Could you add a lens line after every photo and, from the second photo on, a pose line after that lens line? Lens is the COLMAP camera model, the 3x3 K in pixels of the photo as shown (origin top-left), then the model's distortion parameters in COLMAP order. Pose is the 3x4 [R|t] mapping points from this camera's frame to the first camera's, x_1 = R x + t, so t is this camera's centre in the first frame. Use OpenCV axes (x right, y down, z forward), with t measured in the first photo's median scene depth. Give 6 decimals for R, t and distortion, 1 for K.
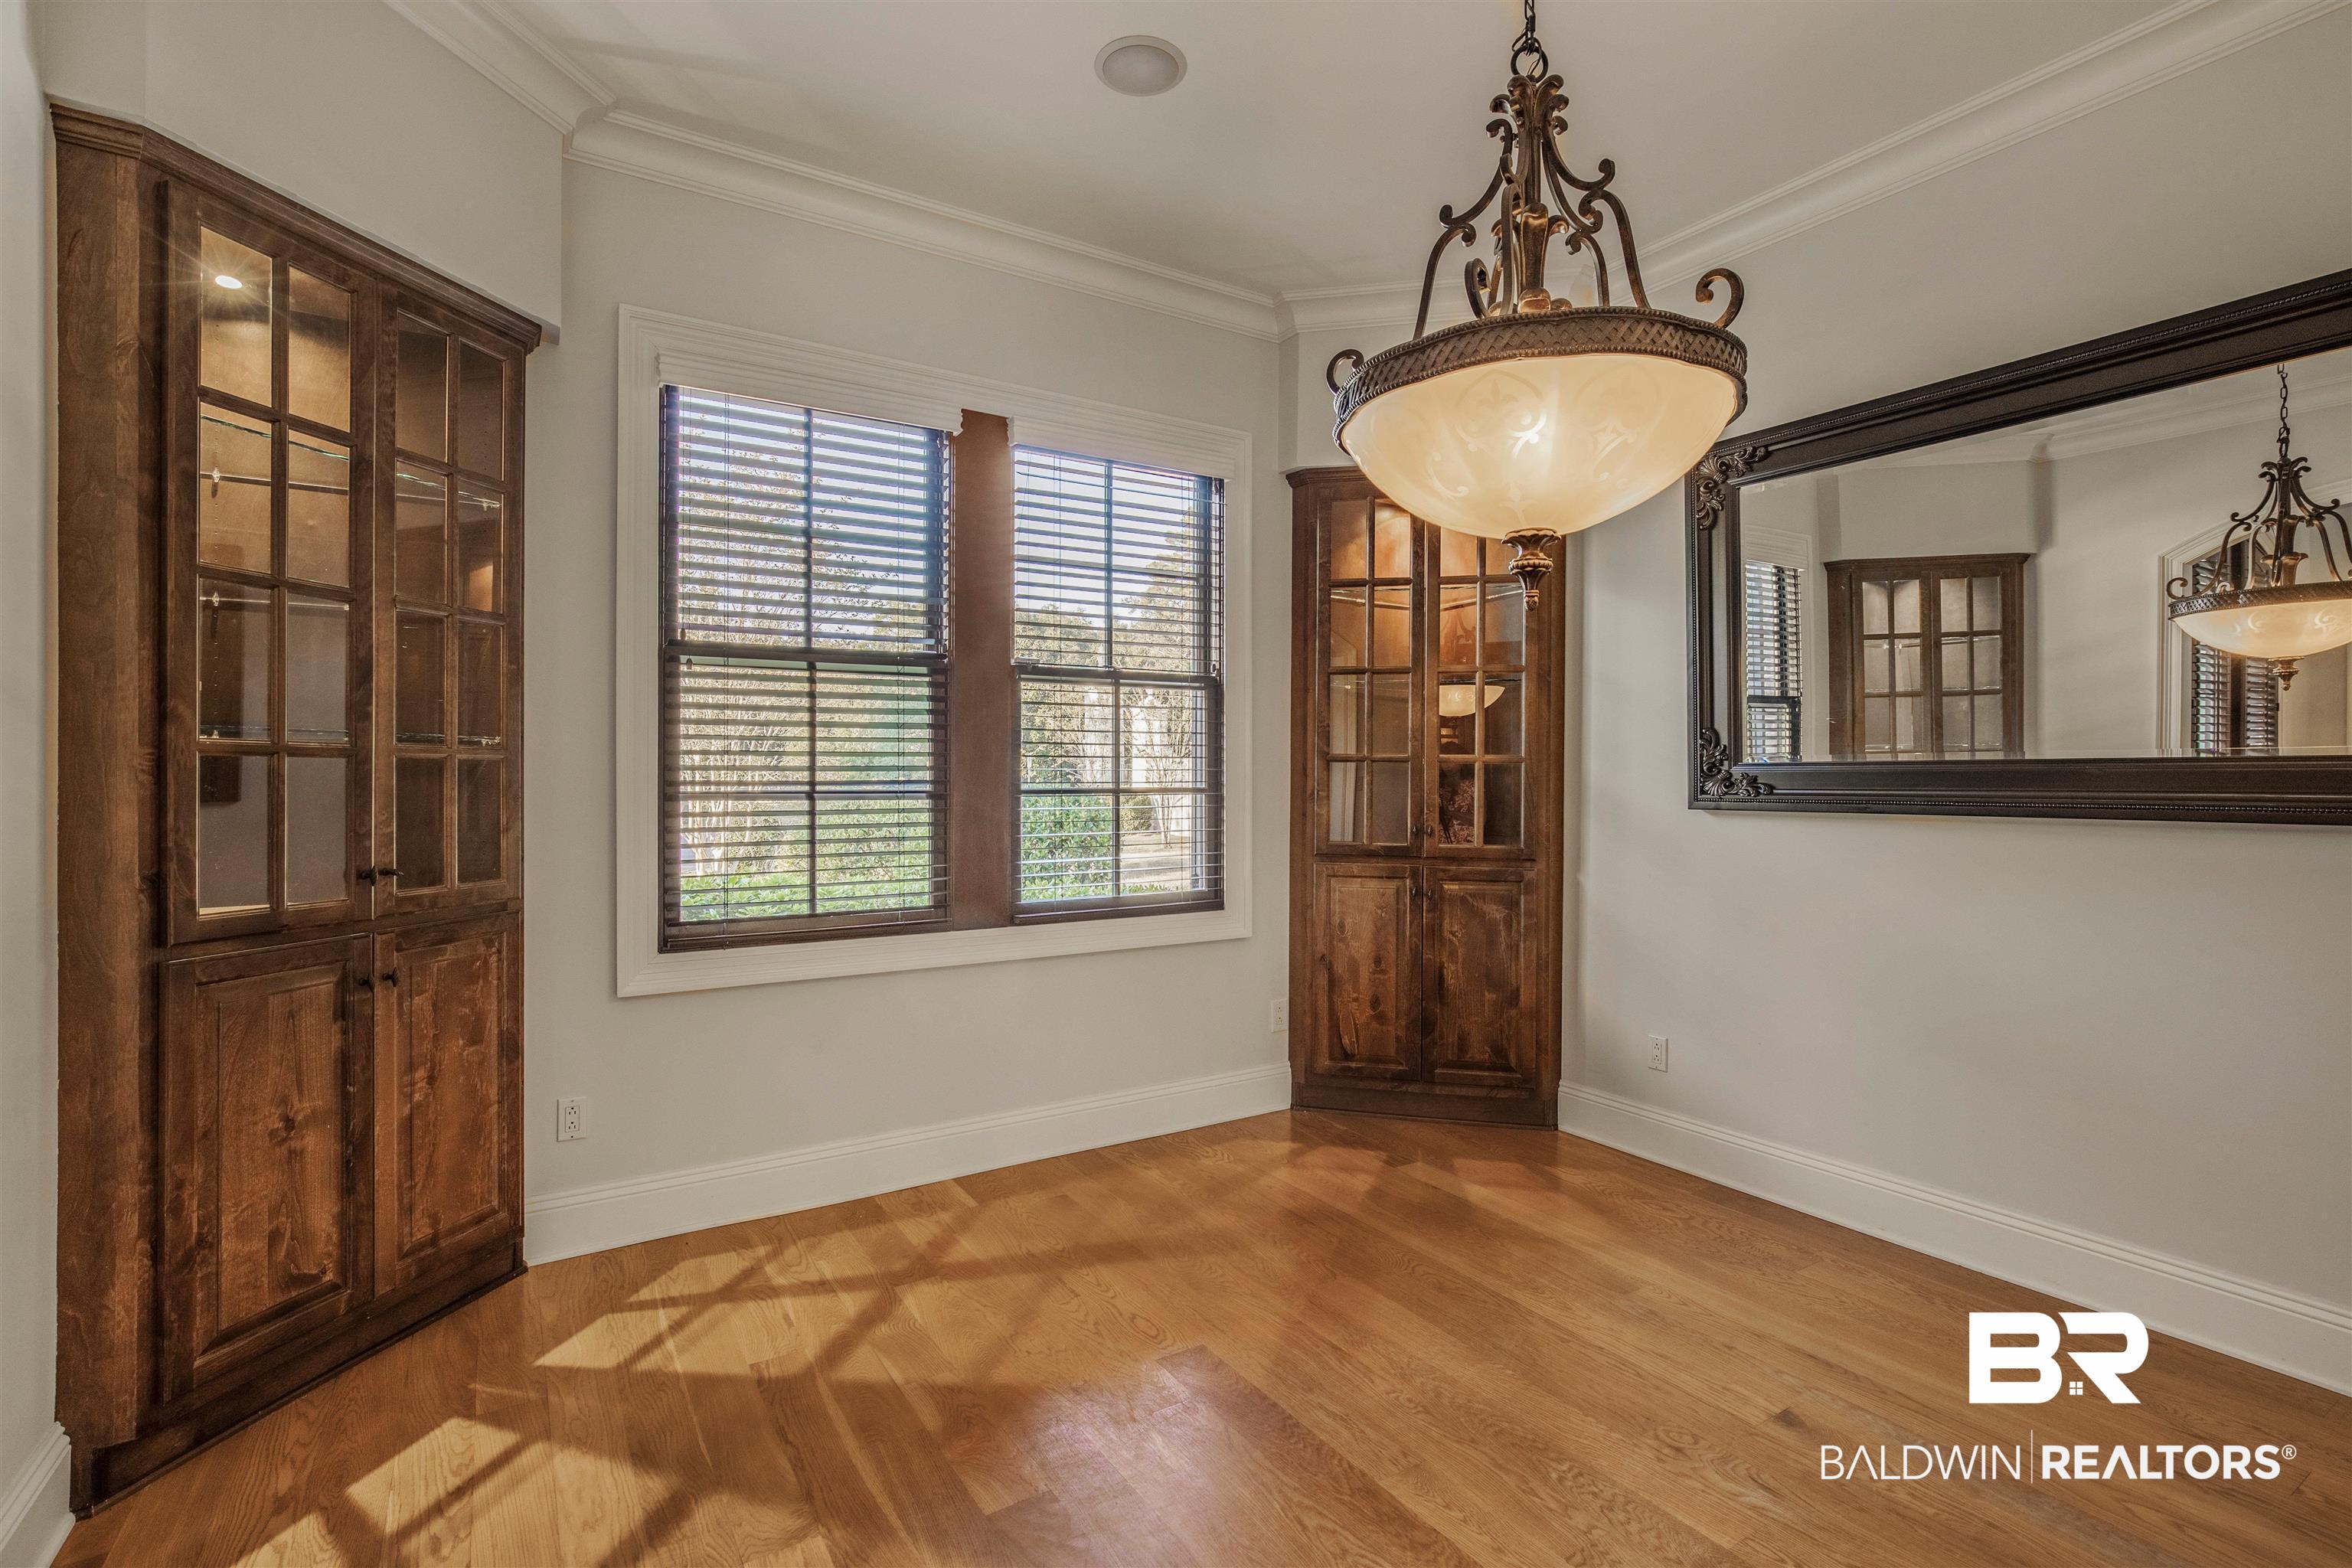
lens RADIAL K [[1082.3, 0, 1187.9], [0, 1082.3, 785.6], [0, 0, 1]] dist [-0.023904, 0.008131]
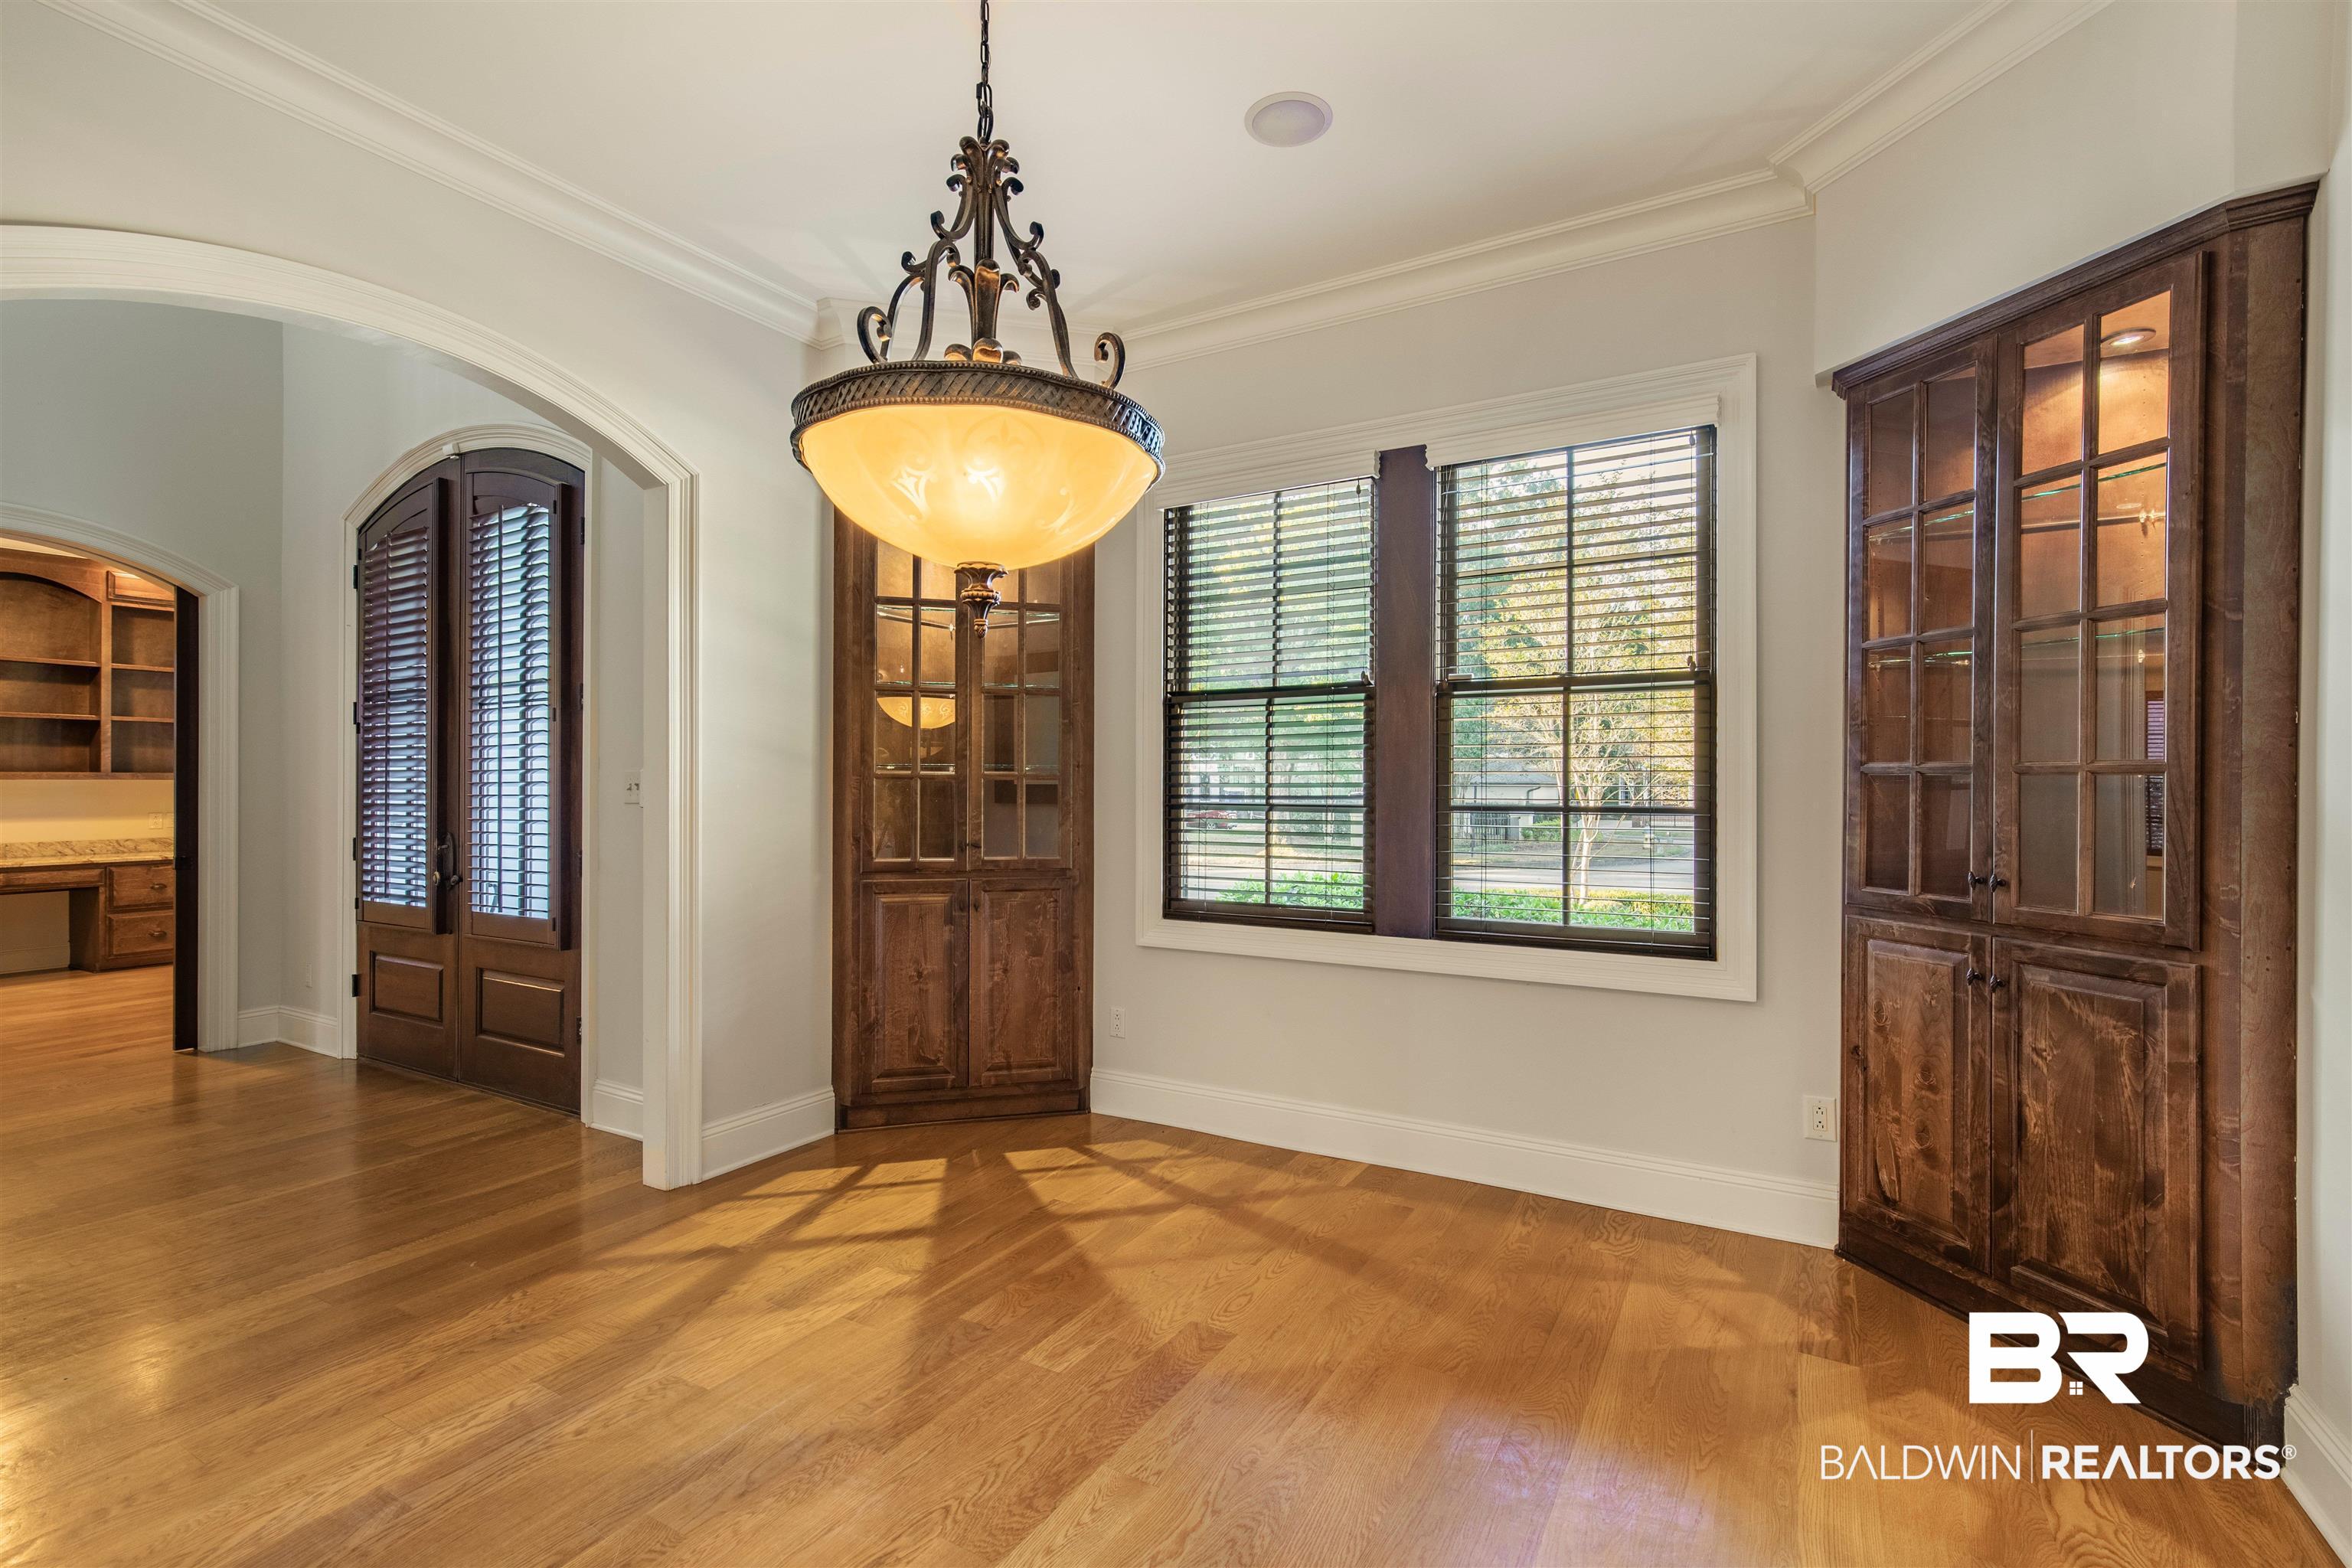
lens RADIAL K [[1082.3, 0, 1174.7], [0, 1082.3, 781.9], [0, 0, 1]] dist [-0.023904, 0.008131]
pose [[0.452425, -0.000787, -0.891802, 0.715433], [-0.010262, 0.999929, -0.006089, -0.011188], [0.891743, 0.011906, 0.452385, 0.358308]]
